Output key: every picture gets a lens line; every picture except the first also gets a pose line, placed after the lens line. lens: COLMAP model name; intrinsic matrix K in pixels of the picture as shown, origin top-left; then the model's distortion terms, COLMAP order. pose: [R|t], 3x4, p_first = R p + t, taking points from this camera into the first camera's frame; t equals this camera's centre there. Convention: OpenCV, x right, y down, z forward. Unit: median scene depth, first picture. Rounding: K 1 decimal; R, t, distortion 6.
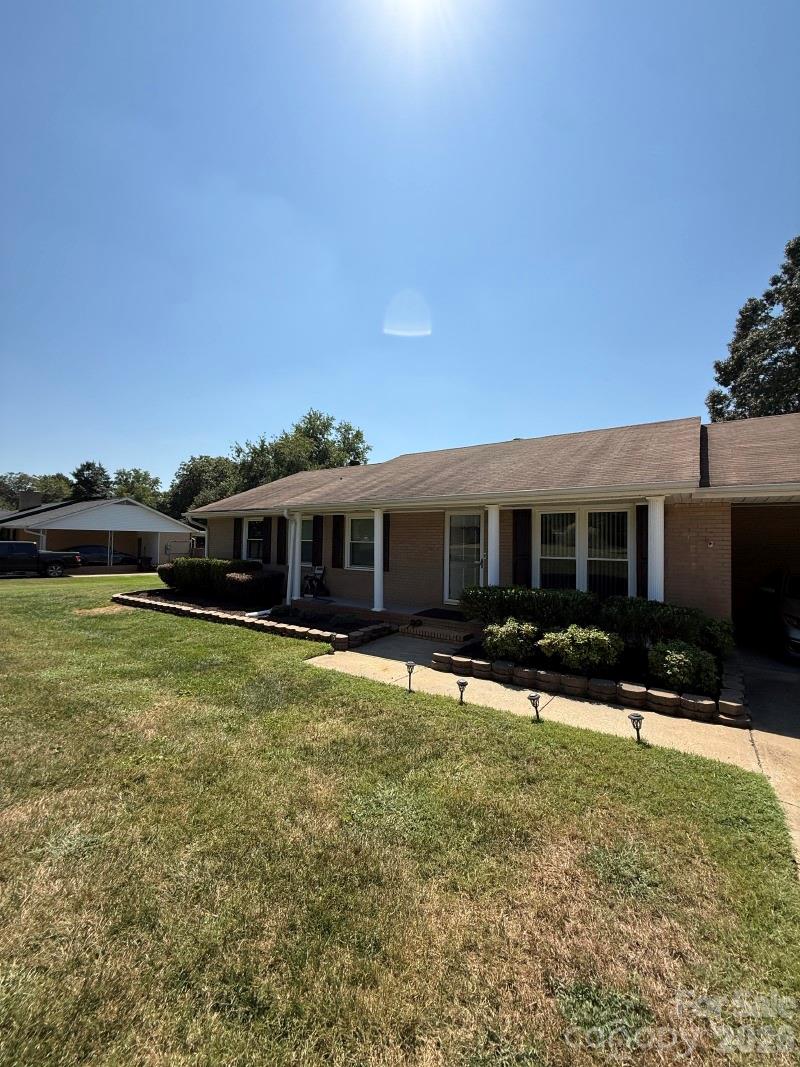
lens RADIAL K [[426.8, 0, 399.8], [0, 426.8, 532.3], [0, 0, 1]] dist [-0.000335, -0.000493]
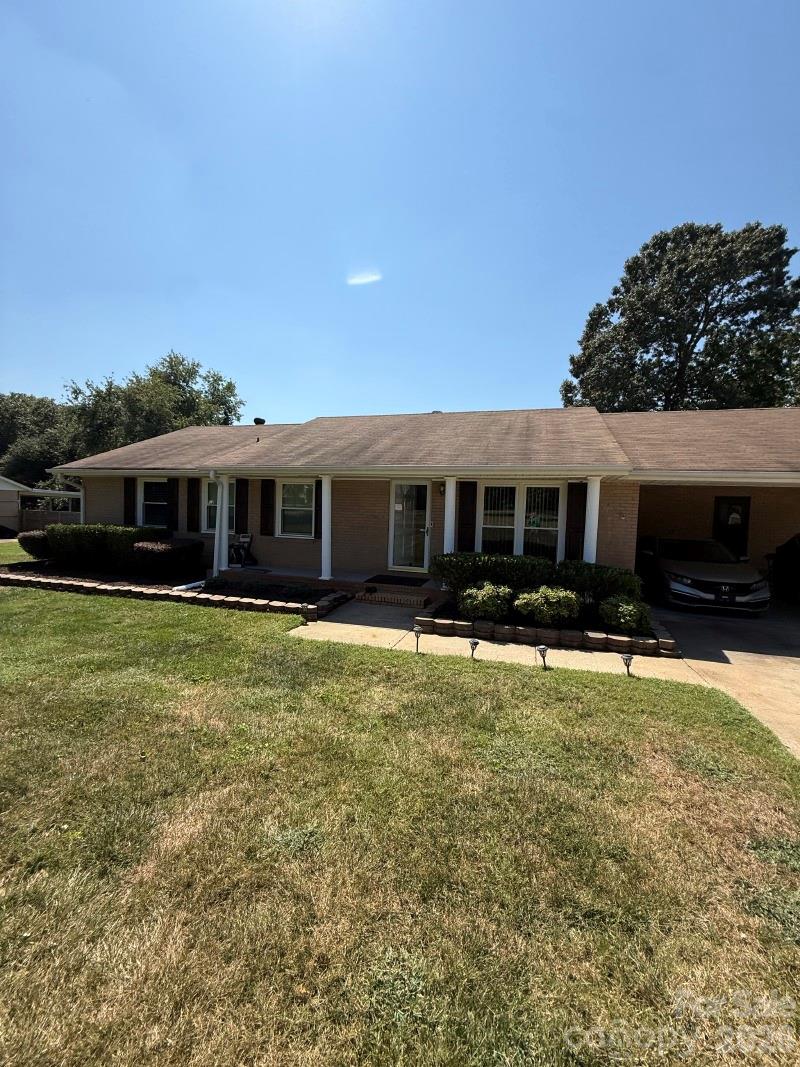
lens RADIAL K [[426.8, 0, 396.5], [0, 426.8, 532.6], [0, 0, 1]] dist [-0.000335, -0.000493]
pose [[0.950843, -0.002549, 0.309663, -0.225070], [-0.023805, 0.996406, 0.081295, -0.009311], [-0.308757, -0.084670, 0.947365, 0.022169]]
